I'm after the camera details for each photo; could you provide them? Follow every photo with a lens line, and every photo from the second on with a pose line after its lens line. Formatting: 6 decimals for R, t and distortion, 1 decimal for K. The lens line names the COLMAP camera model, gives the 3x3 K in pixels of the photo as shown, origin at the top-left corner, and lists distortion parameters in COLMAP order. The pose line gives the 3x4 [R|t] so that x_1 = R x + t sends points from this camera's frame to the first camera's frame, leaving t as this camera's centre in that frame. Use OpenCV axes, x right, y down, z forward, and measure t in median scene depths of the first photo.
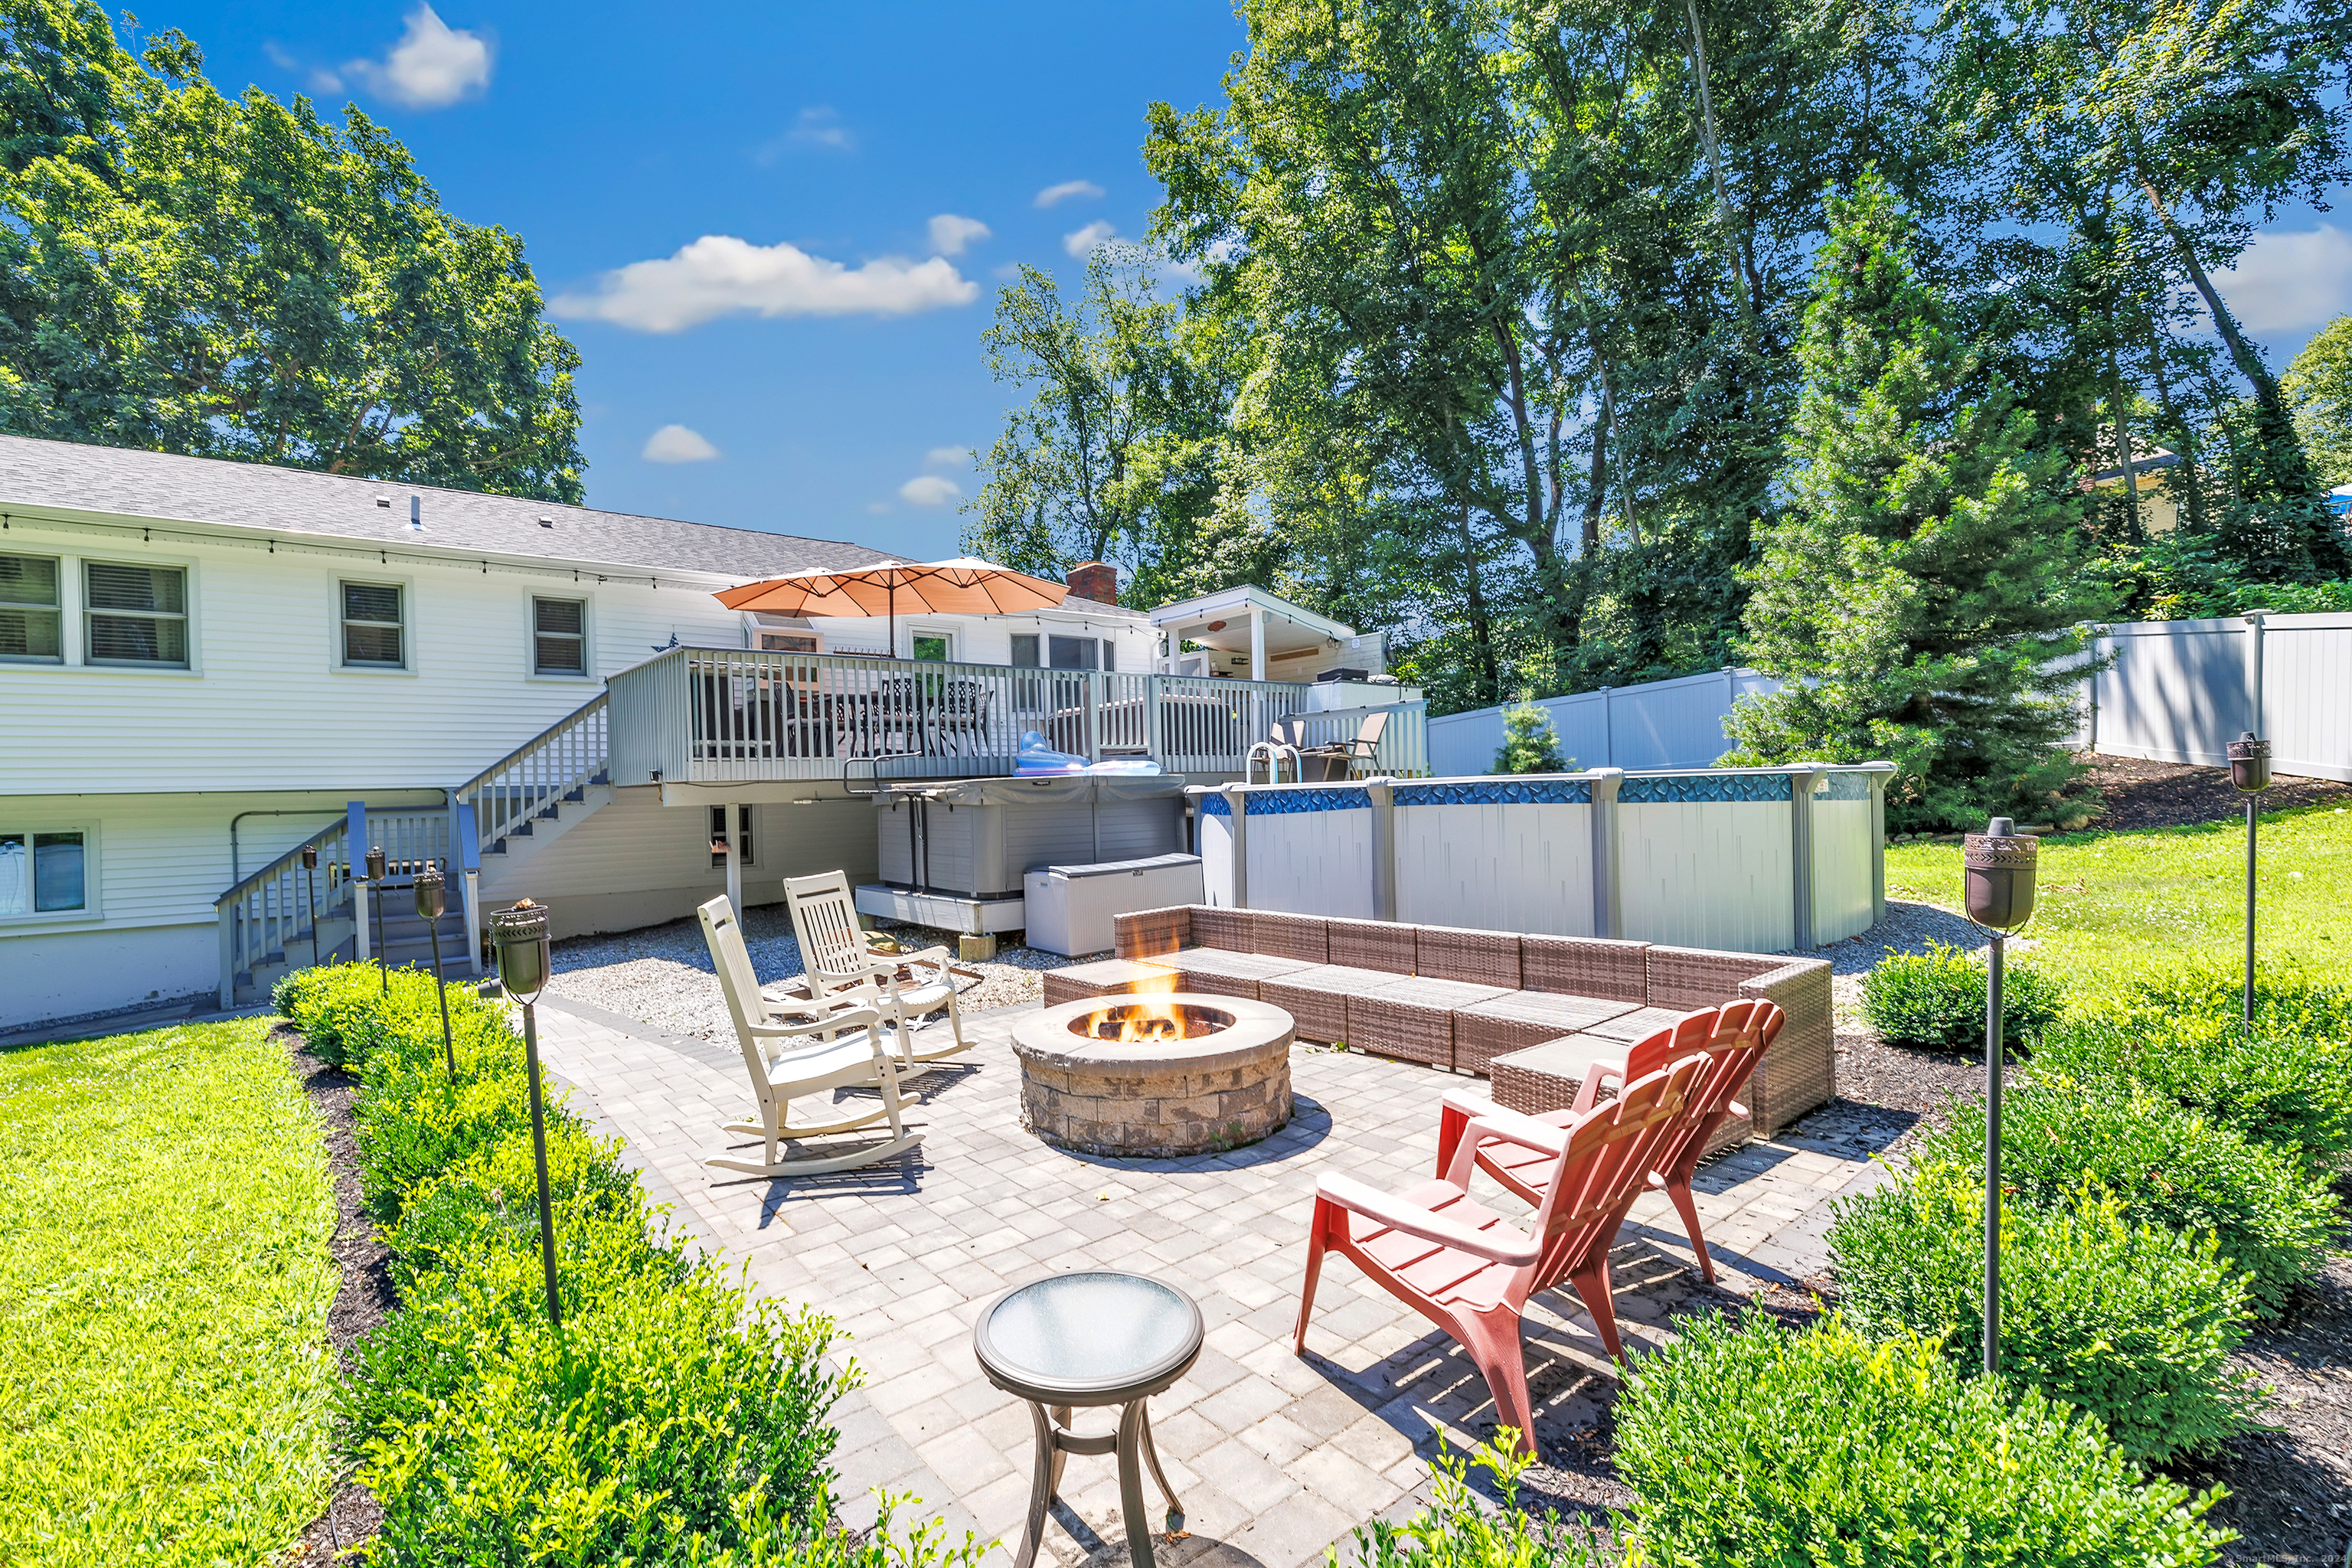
lens RADIAL K [[1067.5, 0, 1176.0], [0, 1067.5, 776.1], [0, 0, 1]] dist [0.000600, -0.000093]
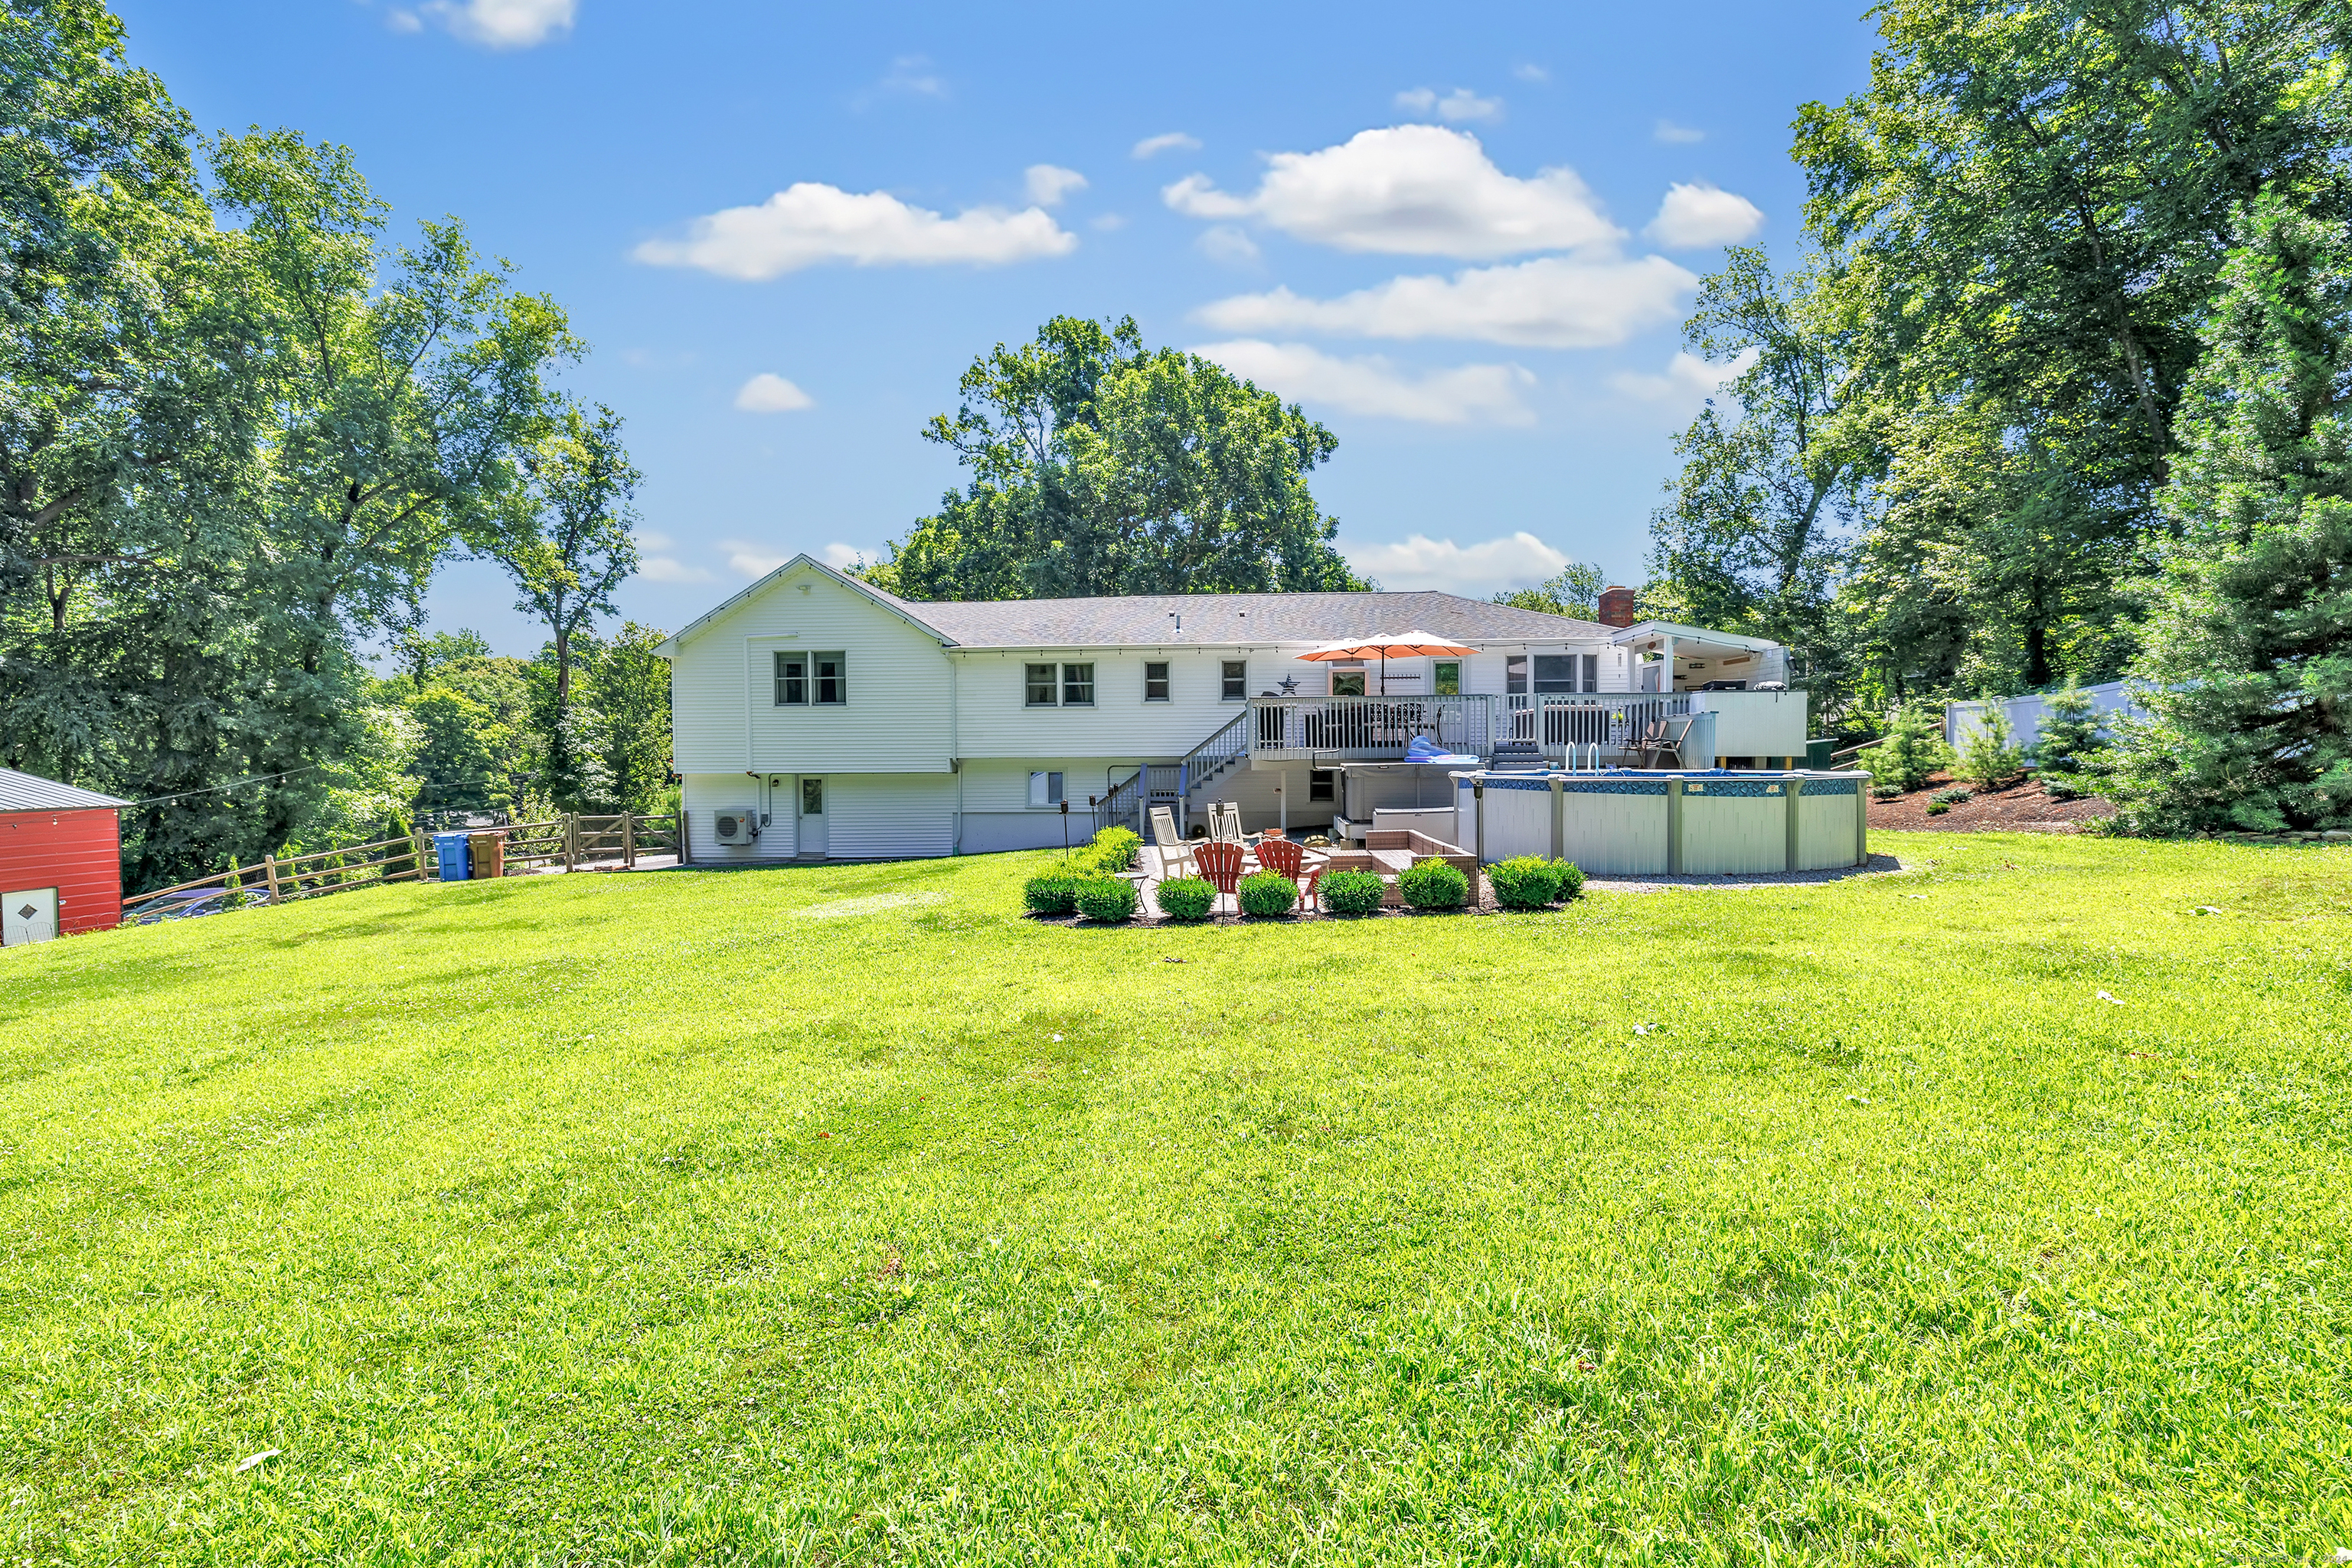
lens RADIAL K [[1007.8, 0, 1168.9], [0, 1007.8, 764.6], [0, 0, 1]] dist [0.000836, 0.000326]
pose [[0.739643, 0.033825, -0.672149, 0.613378], [-0.008722, 0.999134, 0.040682, -0.051632], [0.672943, -0.024227, 0.739298, -0.474467]]
